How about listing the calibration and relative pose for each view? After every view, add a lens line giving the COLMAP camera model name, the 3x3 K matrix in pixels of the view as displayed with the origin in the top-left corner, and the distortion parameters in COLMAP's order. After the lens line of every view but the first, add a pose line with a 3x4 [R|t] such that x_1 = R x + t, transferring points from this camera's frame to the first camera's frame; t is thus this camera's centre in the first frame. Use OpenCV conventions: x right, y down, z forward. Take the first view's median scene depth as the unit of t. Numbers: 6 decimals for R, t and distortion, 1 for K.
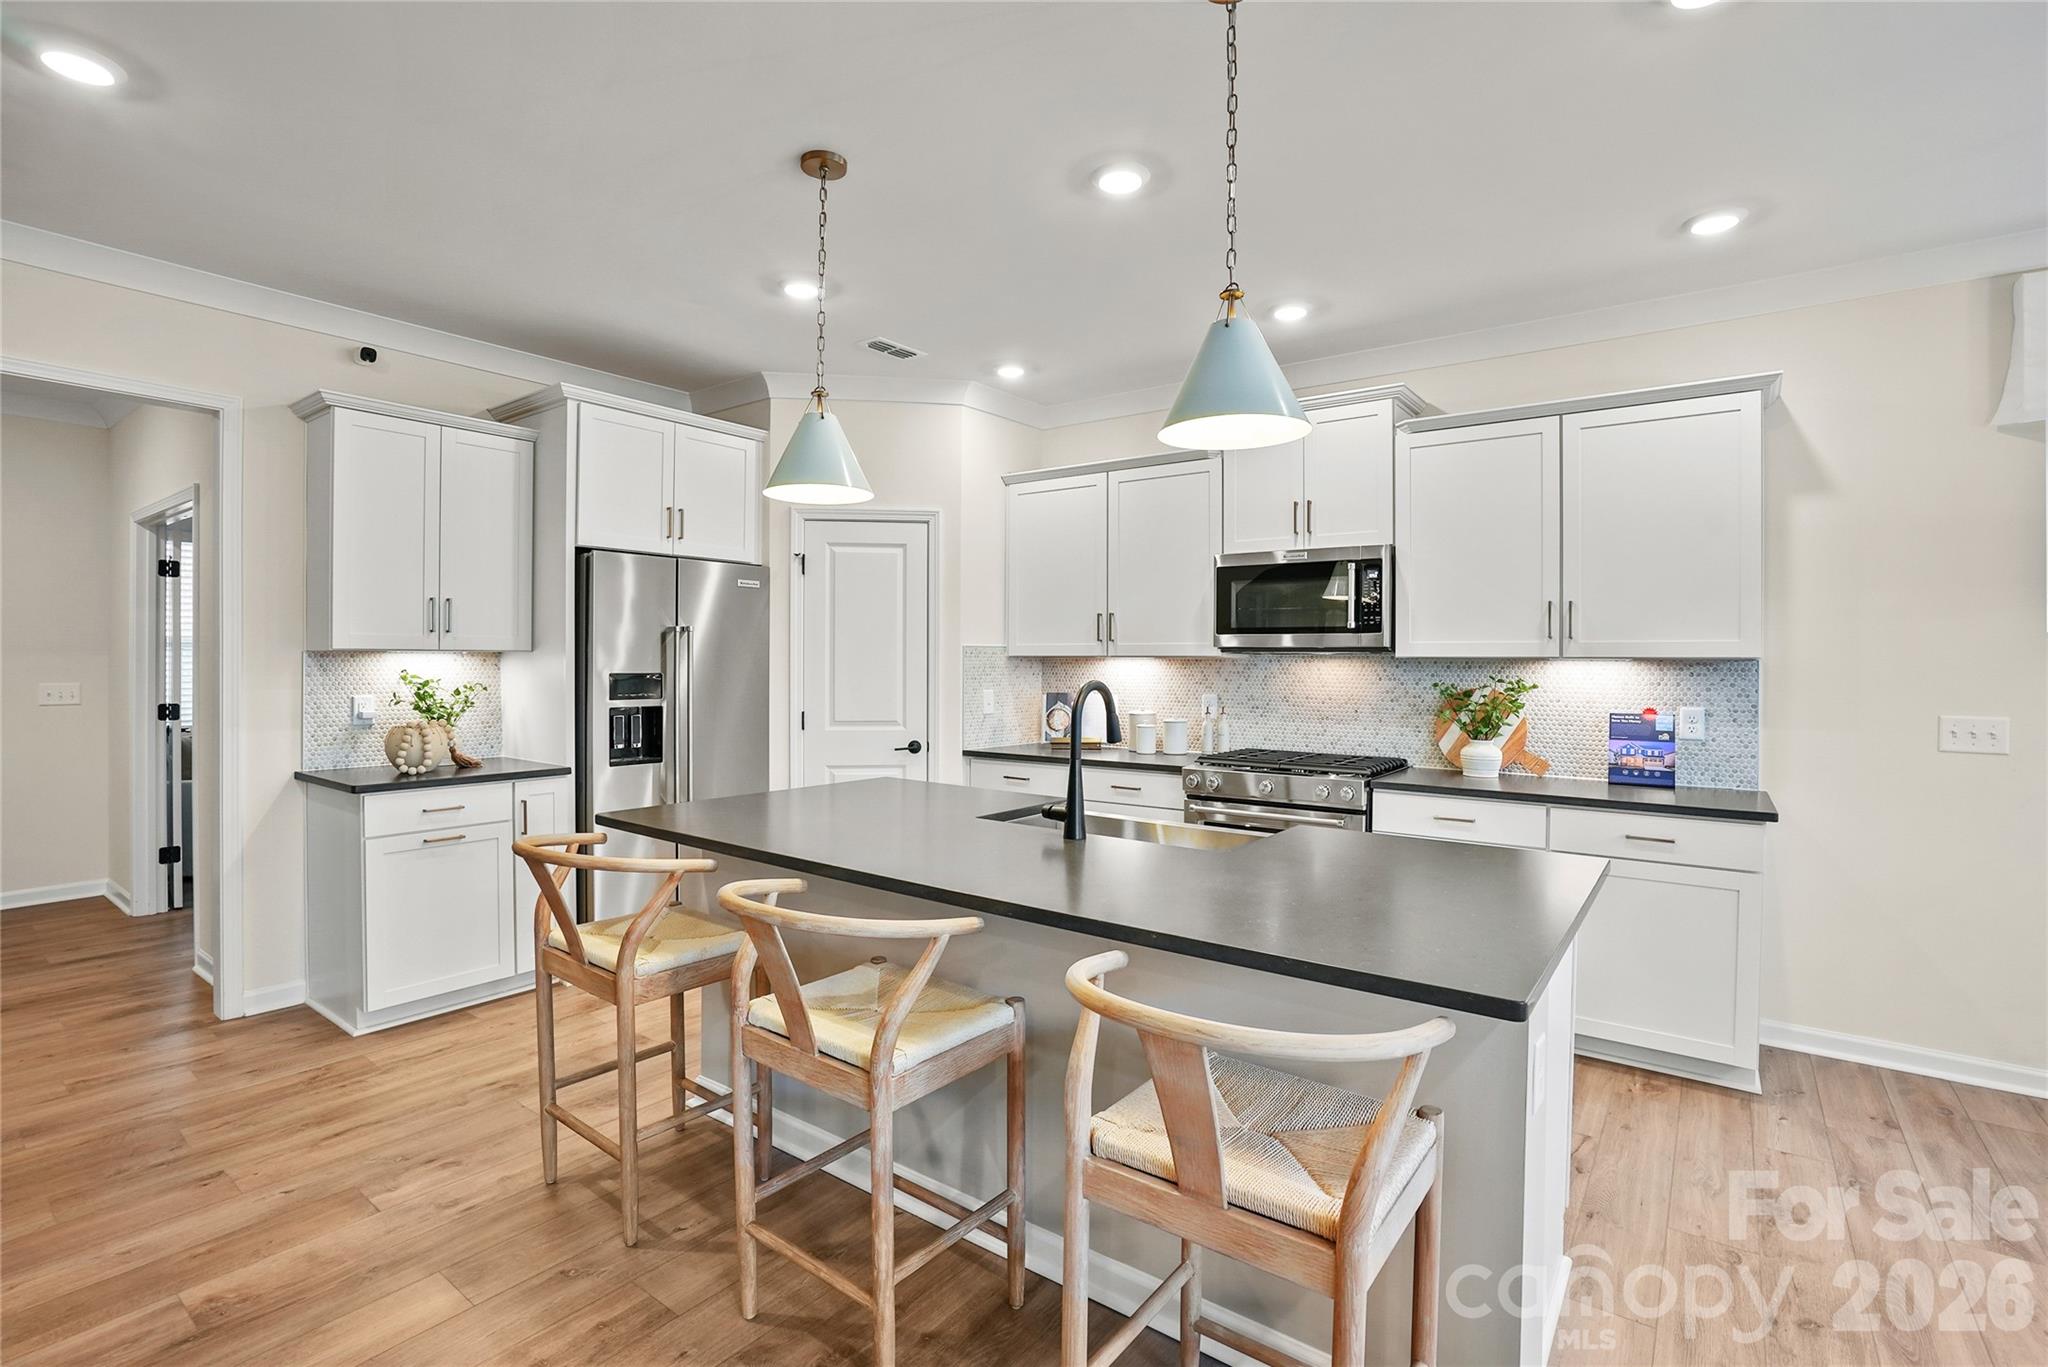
lens RADIAL K [[975.1, 0, 1015.0], [0, 975.1, 662.9], [0, 0, 1]] dist [-0.002564, 0.000170]
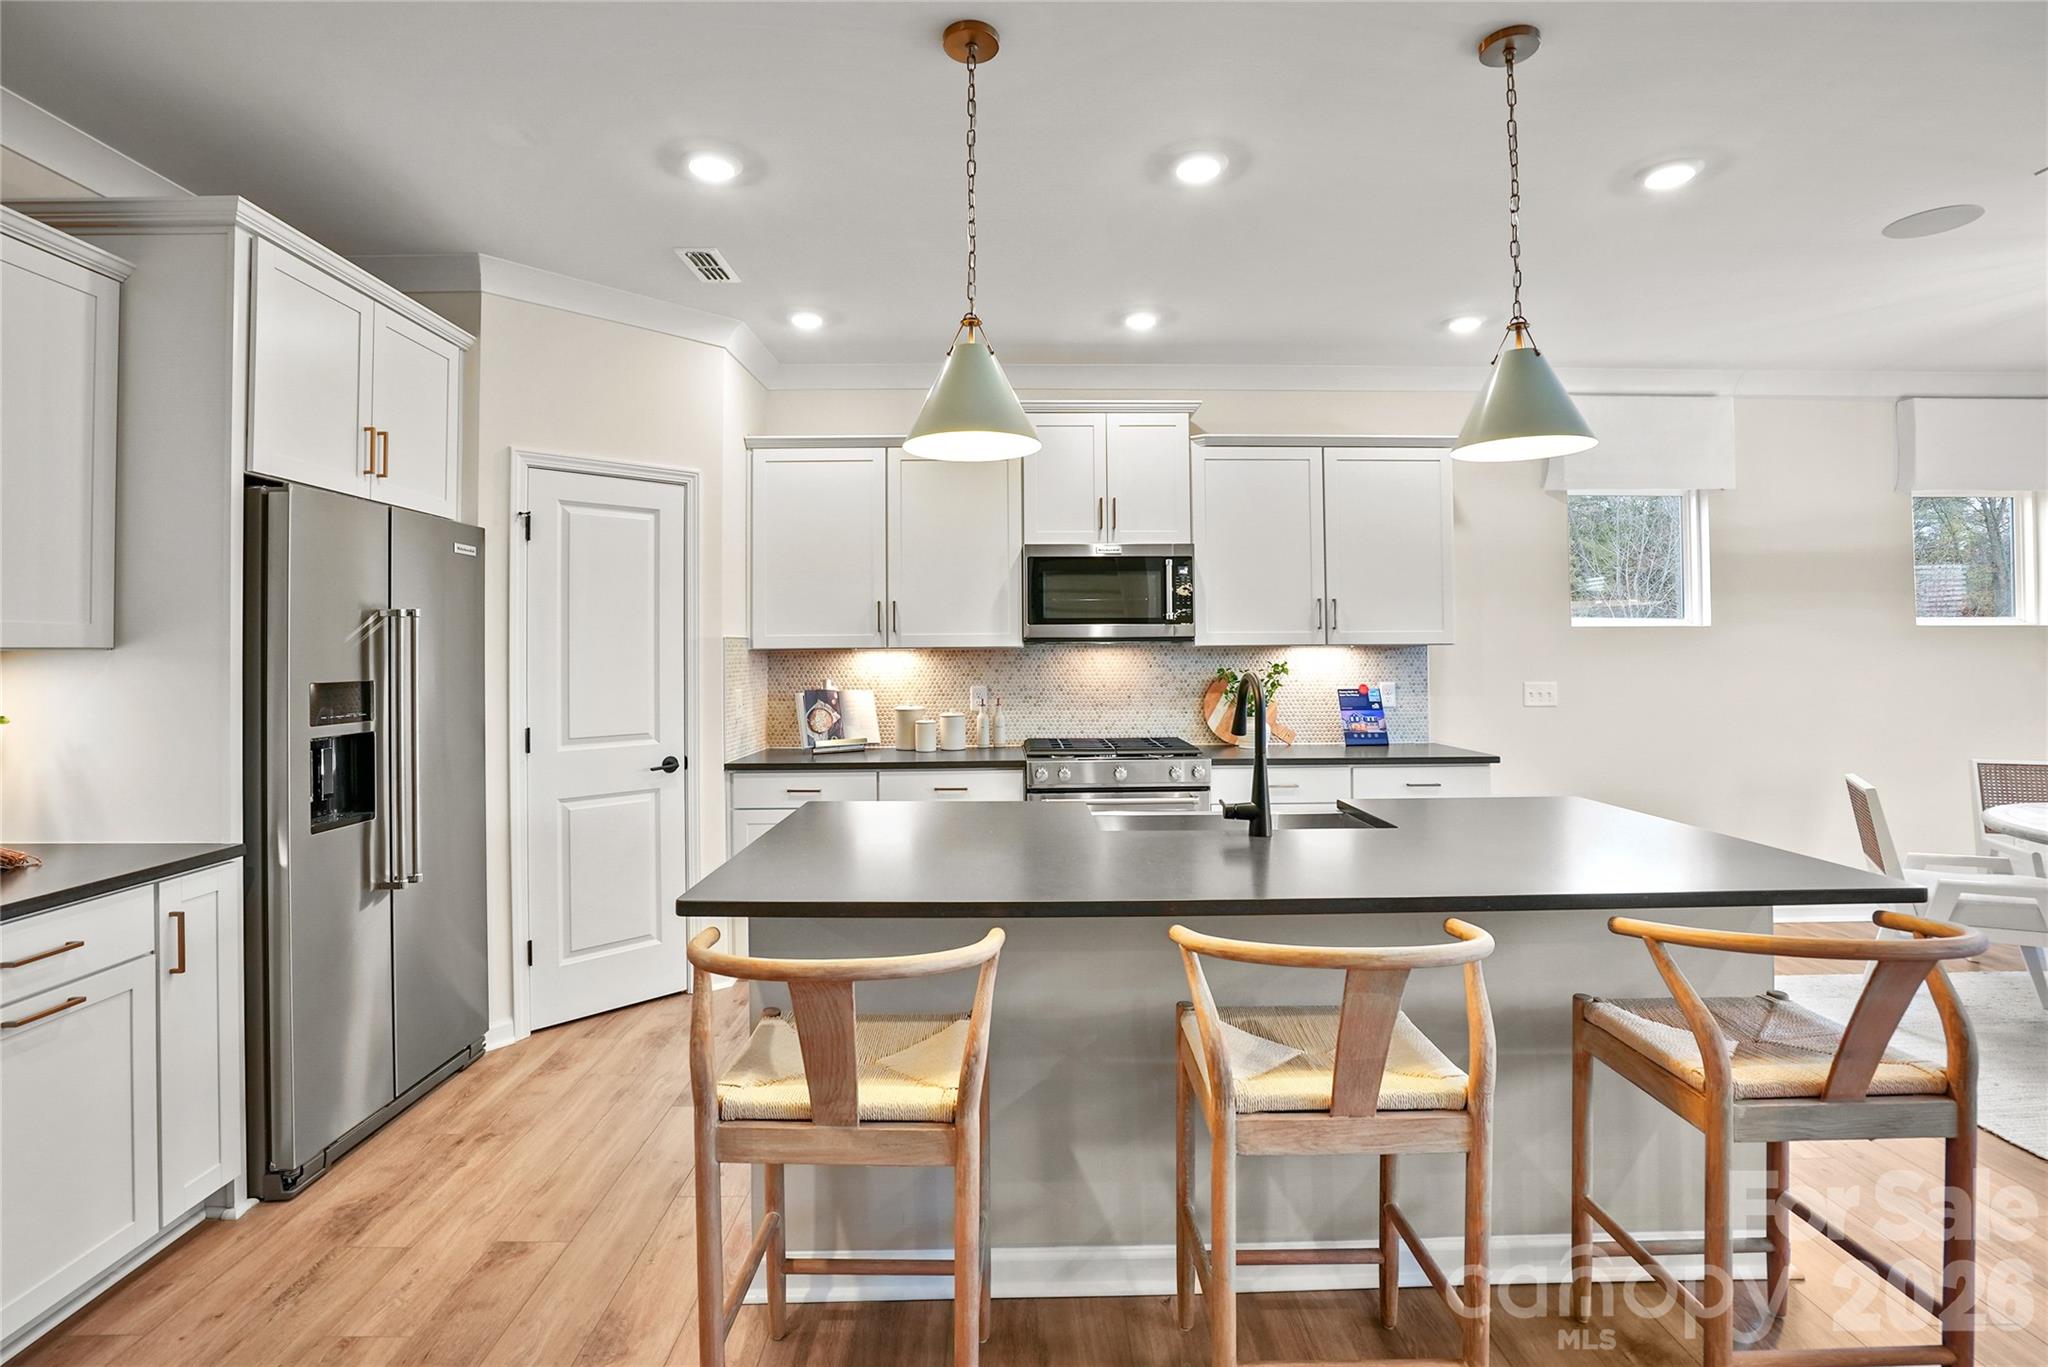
lens RADIAL K [[977.8, 0, 1018.4], [0, 977.8, 641.8], [0, 0, 1]] dist [0.010678, 0.000169]
pose [[0.794954, -0.005980, 0.606640, -0.434386], [0.014336, 0.999857, -0.008929, -0.003476], [-0.606500, 0.015795, 0.794927, 0.228870]]
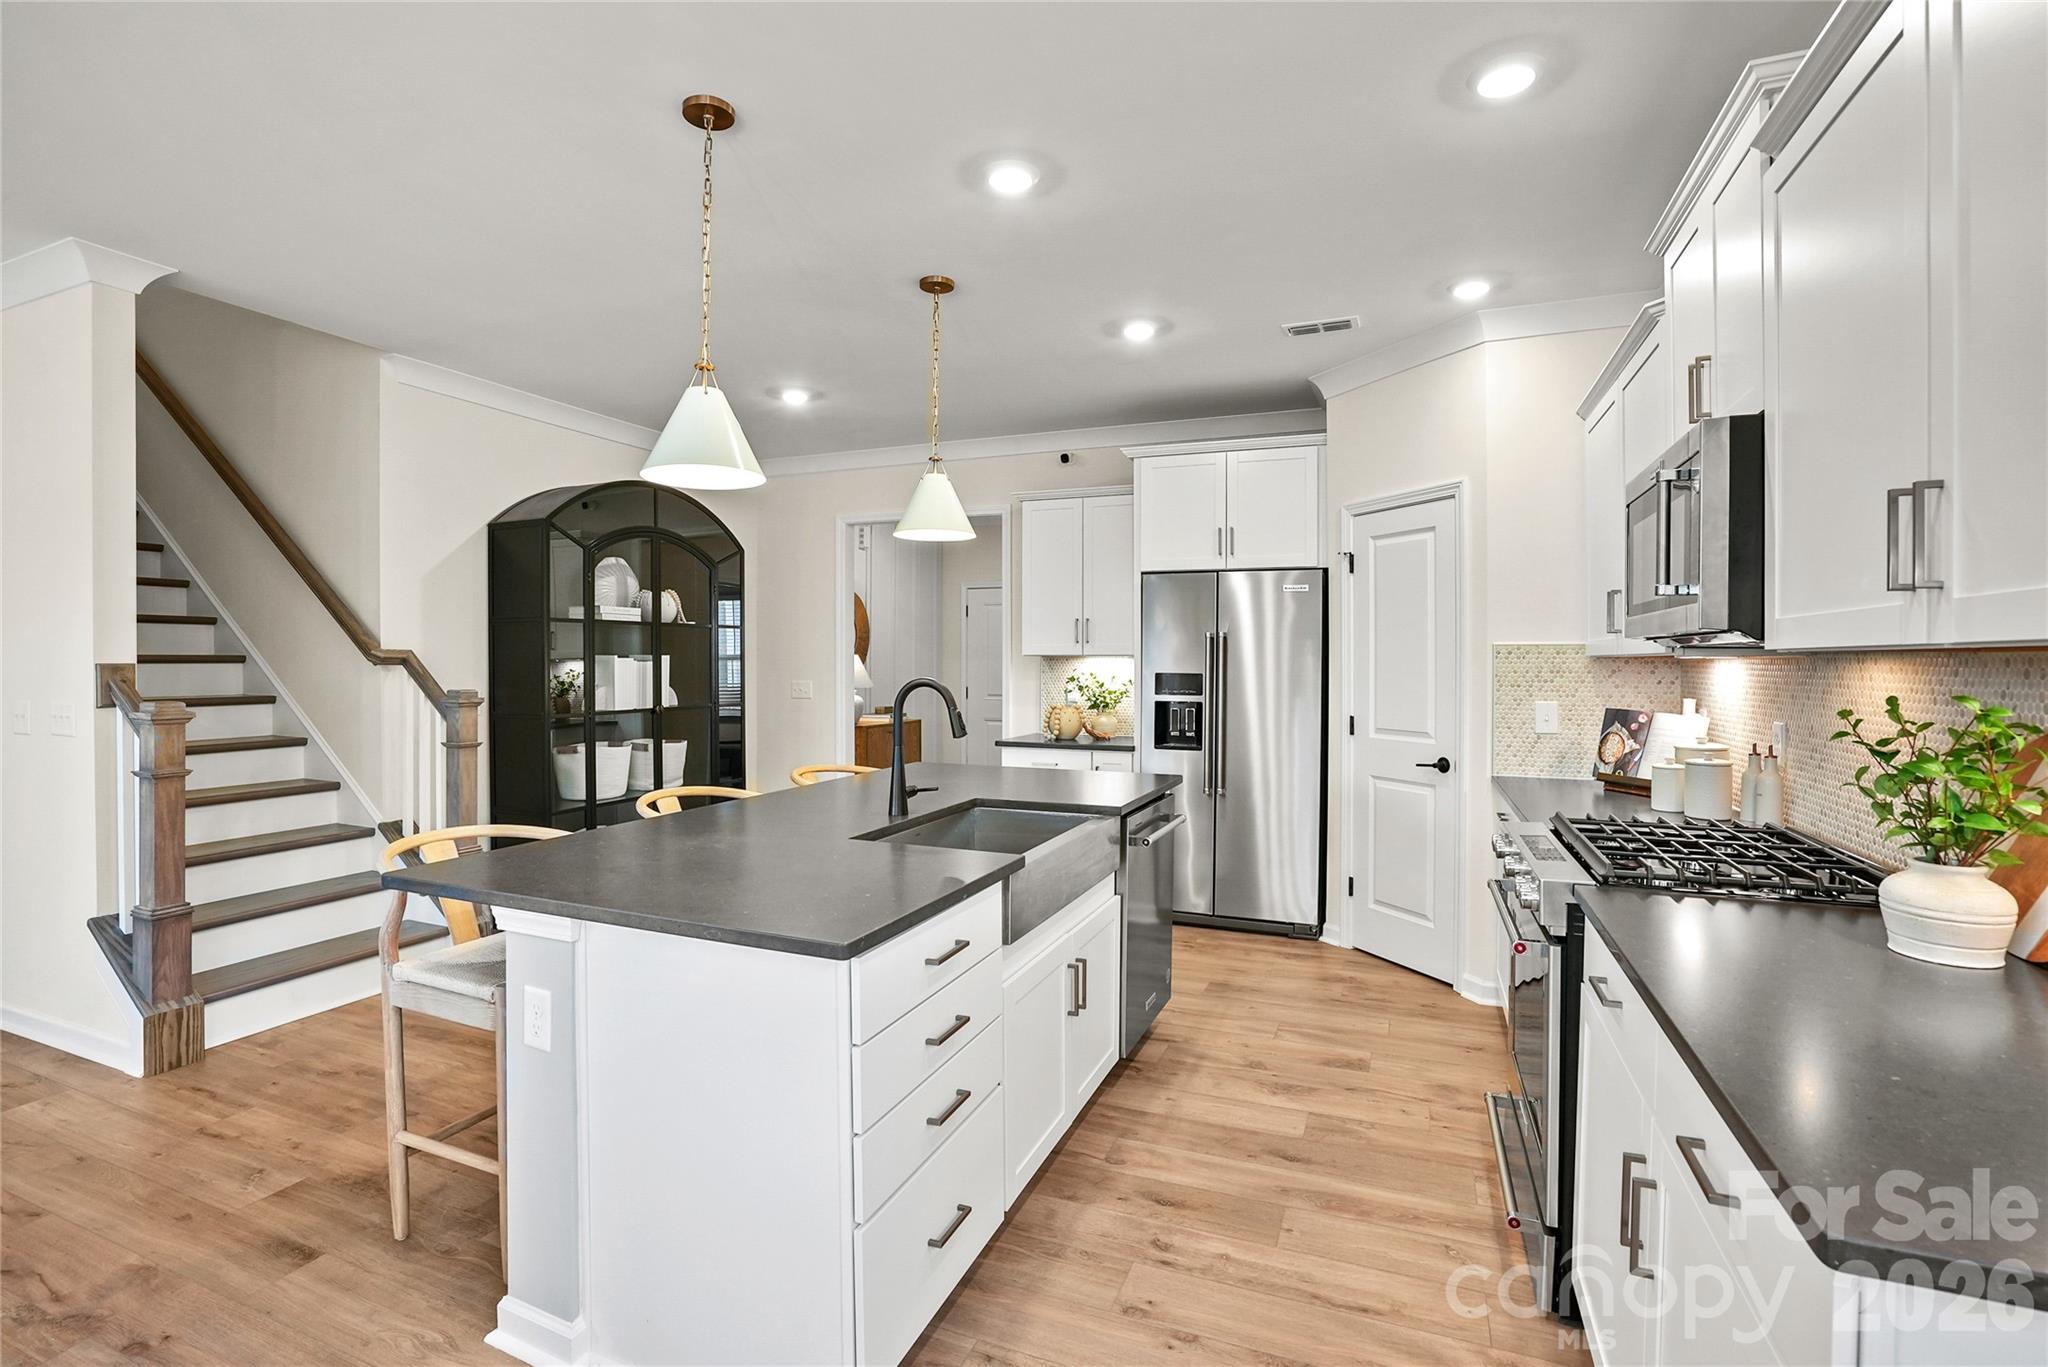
lens RADIAL K [[975.1, 0, 1015.0], [0, 975.1, 662.9], [0, 0, 1]] dist [-0.002564, 0.000170]
pose [[0.269235, -0.000476, -0.963074, 0.731304], [-0.007791, 0.999966, -0.002672, 0.003455], [0.963043, 0.008223, 0.269222, 0.499174]]
